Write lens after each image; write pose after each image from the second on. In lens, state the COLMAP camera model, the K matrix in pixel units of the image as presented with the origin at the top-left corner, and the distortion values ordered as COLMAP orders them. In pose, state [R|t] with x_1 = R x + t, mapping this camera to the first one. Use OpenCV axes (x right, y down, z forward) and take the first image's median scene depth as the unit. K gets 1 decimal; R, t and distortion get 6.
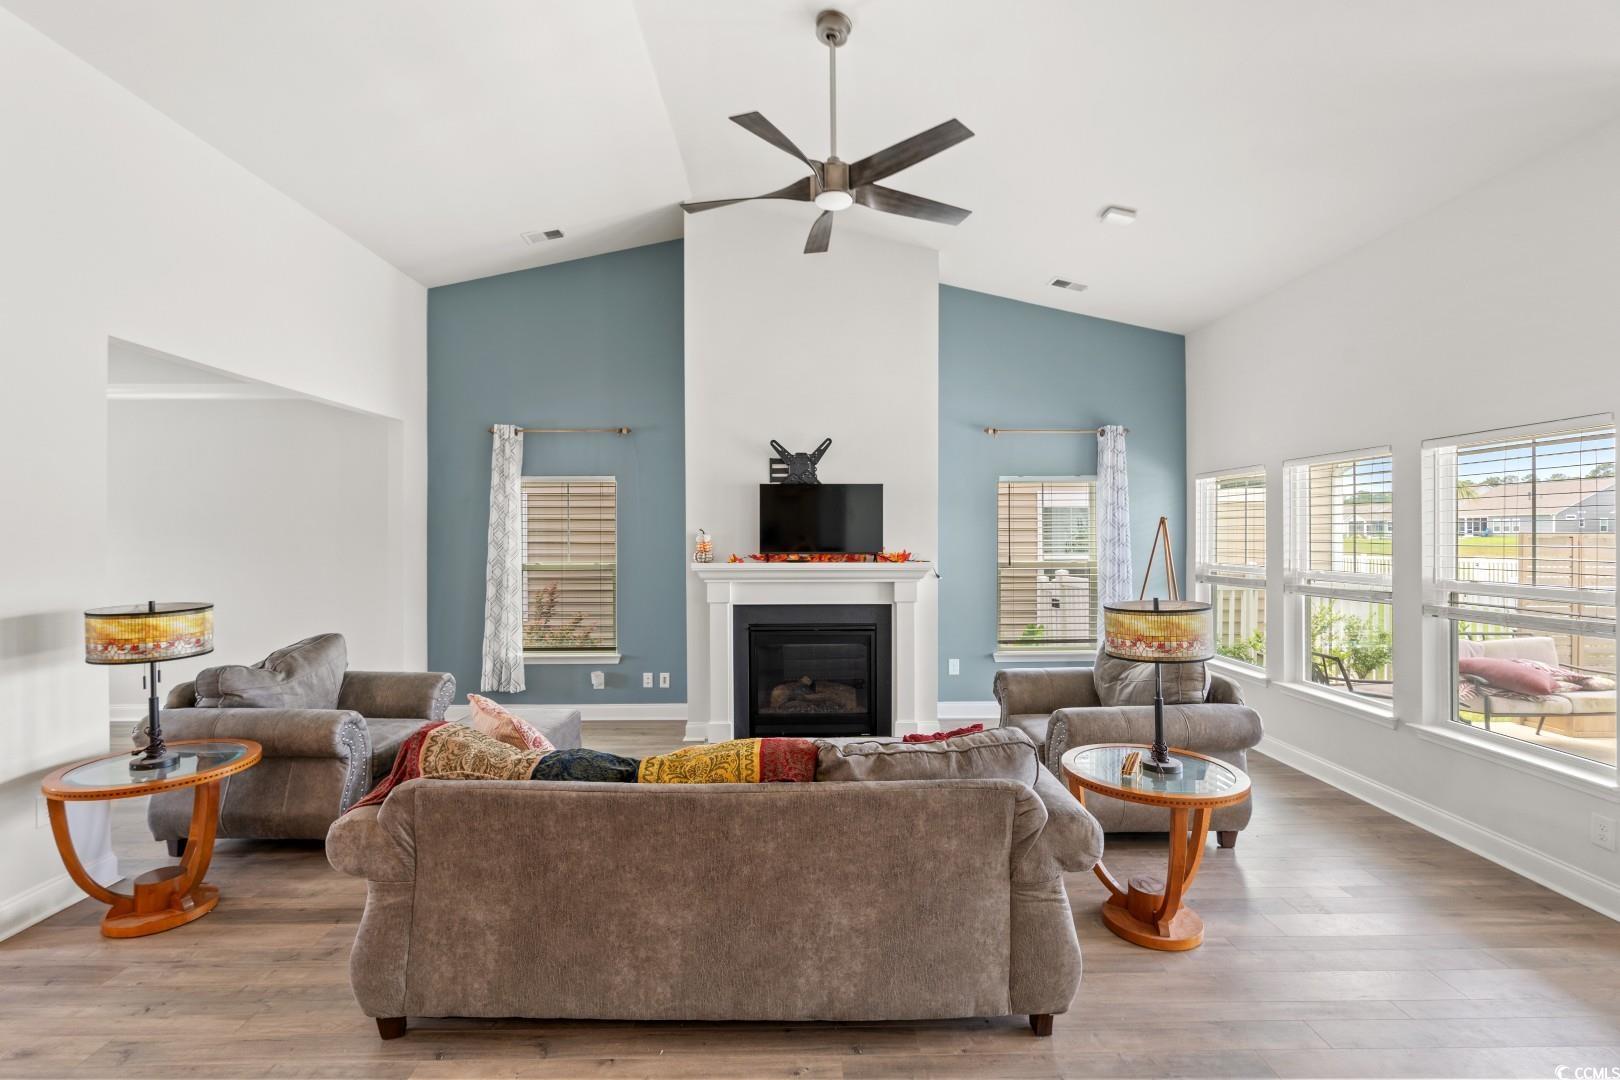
lens RADIAL K [[737.9, 0, 803.1], [0, 737.9, 525.5], [0, 0, 1]] dist [-0.002313, 0.000449]
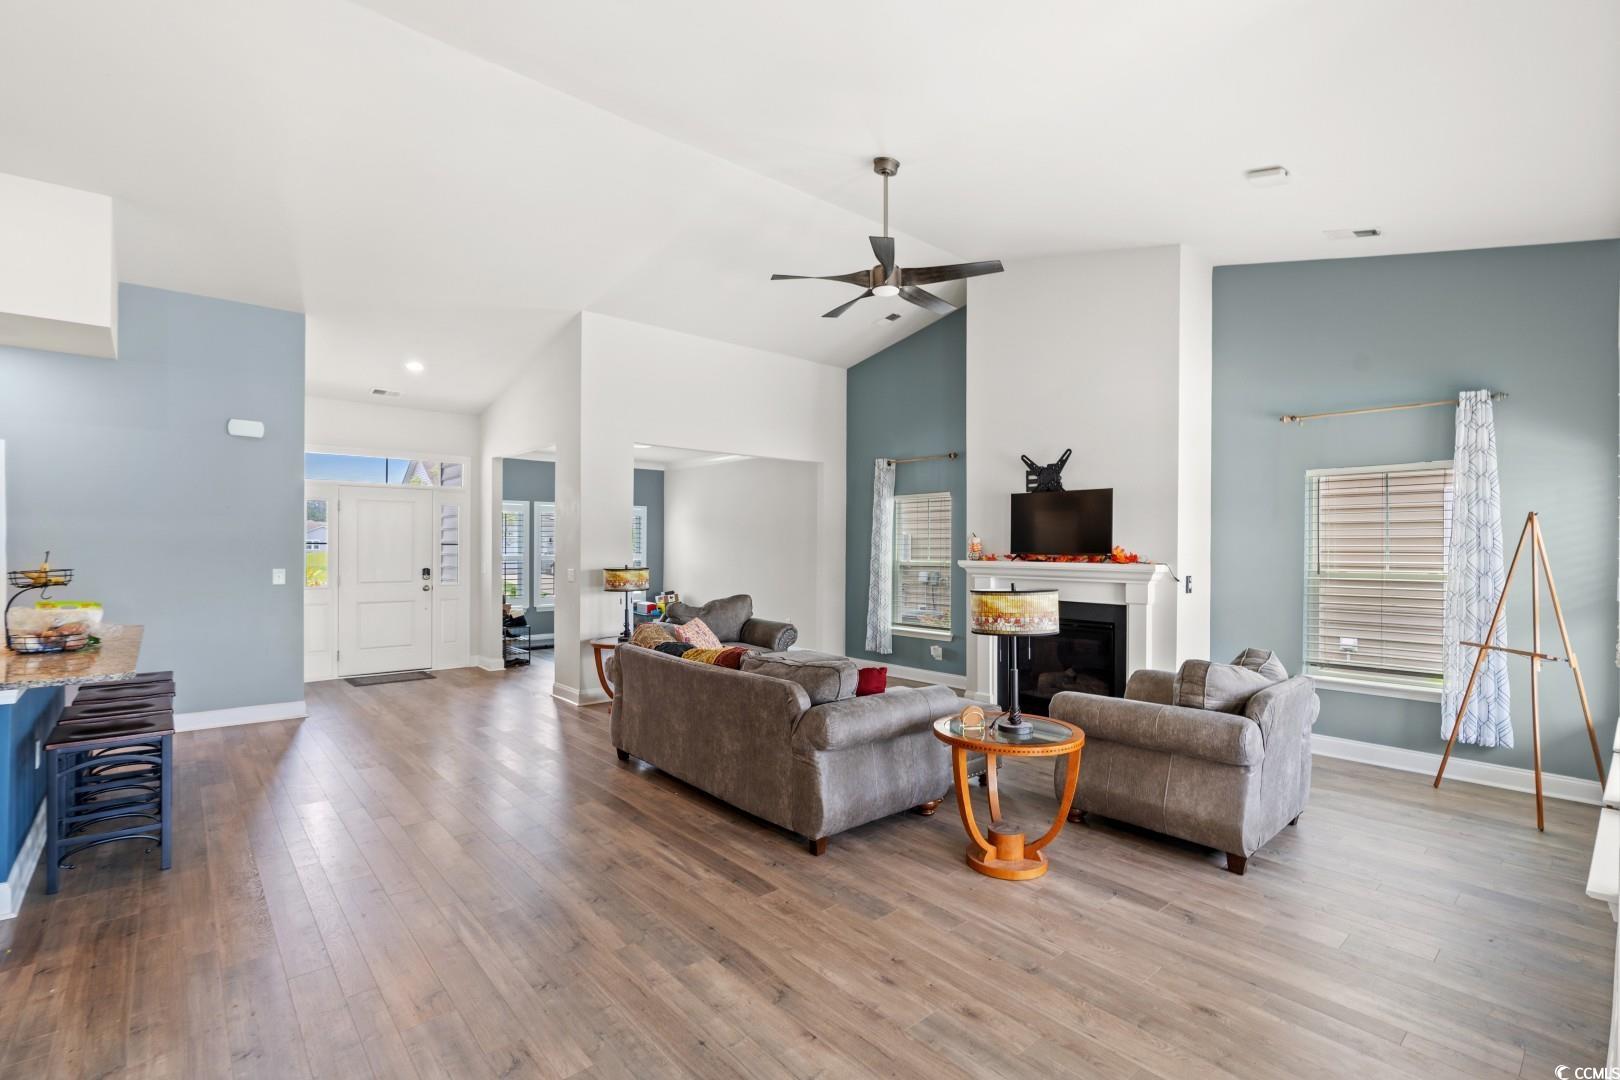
lens RADIAL K [[737.9, 0, 803.1], [0, 737.9, 525.5], [0, 0, 1]] dist [-0.002313, 0.000449]
pose [[0.642195, -0.016213, -0.766370, 0.612459], [-0.000926, 0.999759, -0.021926, 0.019629], [0.766541, 0.014790, 0.642025, -0.000340]]
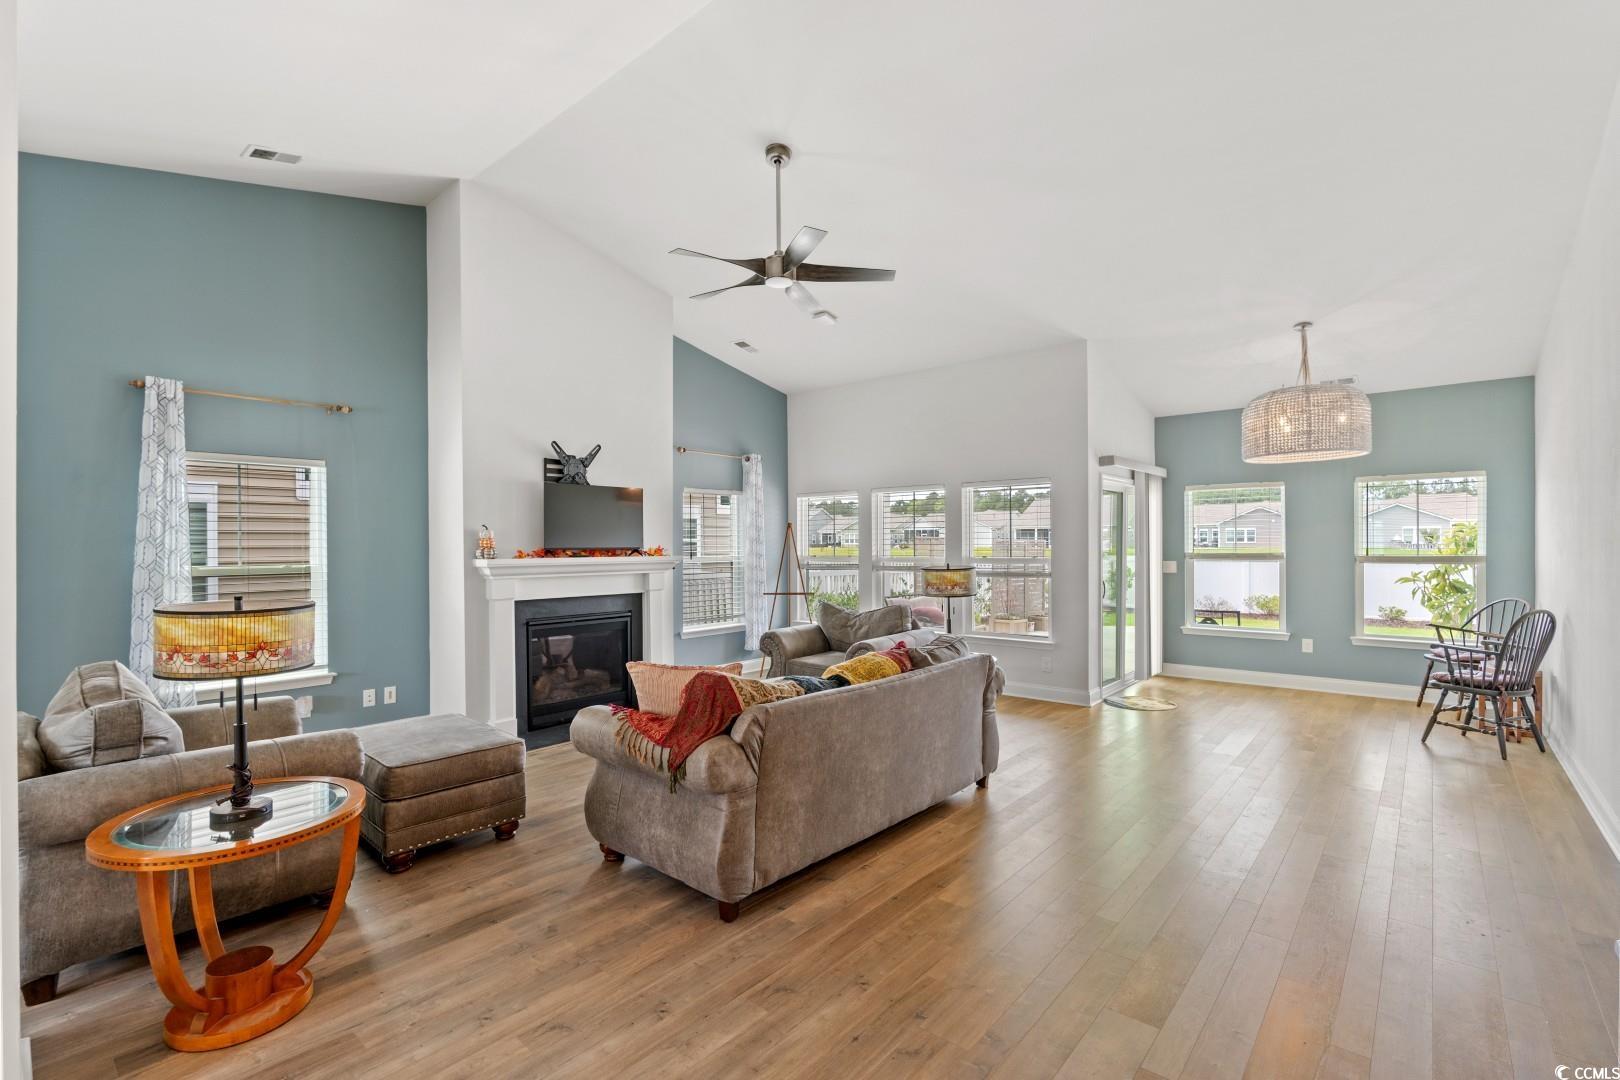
lens RADIAL K [[734.6, 0, 810.0], [0, 734.6, 540.0], [0, 0, 1]] dist [-0.000748, 0.000225]
pose [[0.659674, 0.003647, 0.751543, -0.577583], [-0.002719, 0.999993, -0.002466, 0.026132], [-0.751547, -0.000417, 0.659680, 0.039136]]
